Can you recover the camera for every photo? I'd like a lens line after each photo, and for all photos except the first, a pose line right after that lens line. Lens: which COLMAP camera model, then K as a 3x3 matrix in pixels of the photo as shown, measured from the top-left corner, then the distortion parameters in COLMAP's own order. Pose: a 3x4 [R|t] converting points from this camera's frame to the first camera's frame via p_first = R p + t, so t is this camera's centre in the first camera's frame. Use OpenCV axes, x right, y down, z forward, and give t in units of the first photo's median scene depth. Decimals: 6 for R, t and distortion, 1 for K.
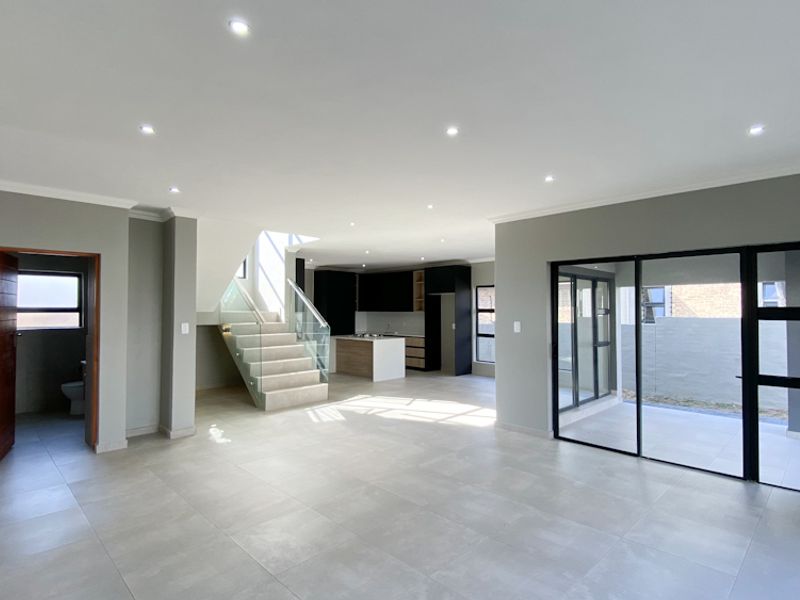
lens RADIAL K [[442.7, 0, 399.3], [0, 442.7, 303.7], [0, 0, 1]] dist [0.002315, -0.000269]
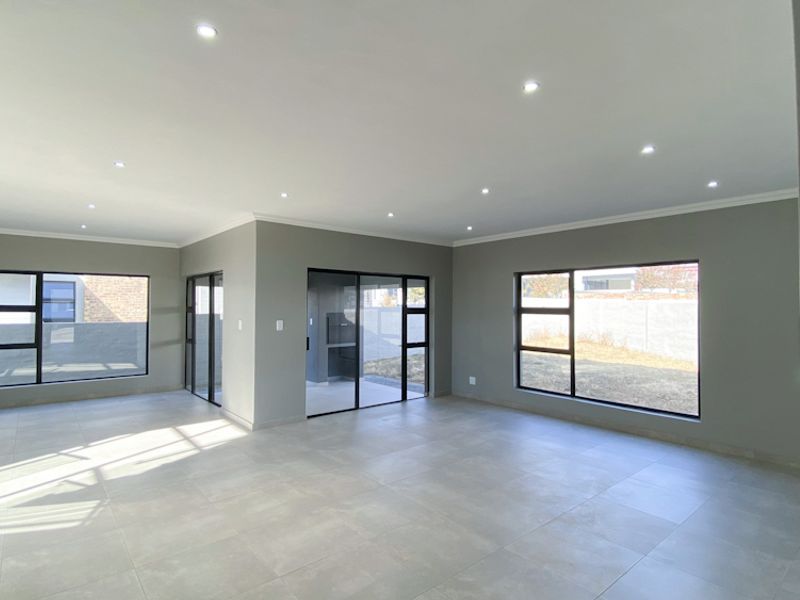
lens RADIAL K [[424.1, 0, 396.1], [0, 424.1, 300.5], [0, 0, 1]] dist [-0.000926, -0.000666]
pose [[0.058632, 0.015027, 0.998167, -0.753807], [-0.019857, 0.999706, -0.013884, 0.003240], [-0.998082, -0.019006, 0.058913, 0.701055]]
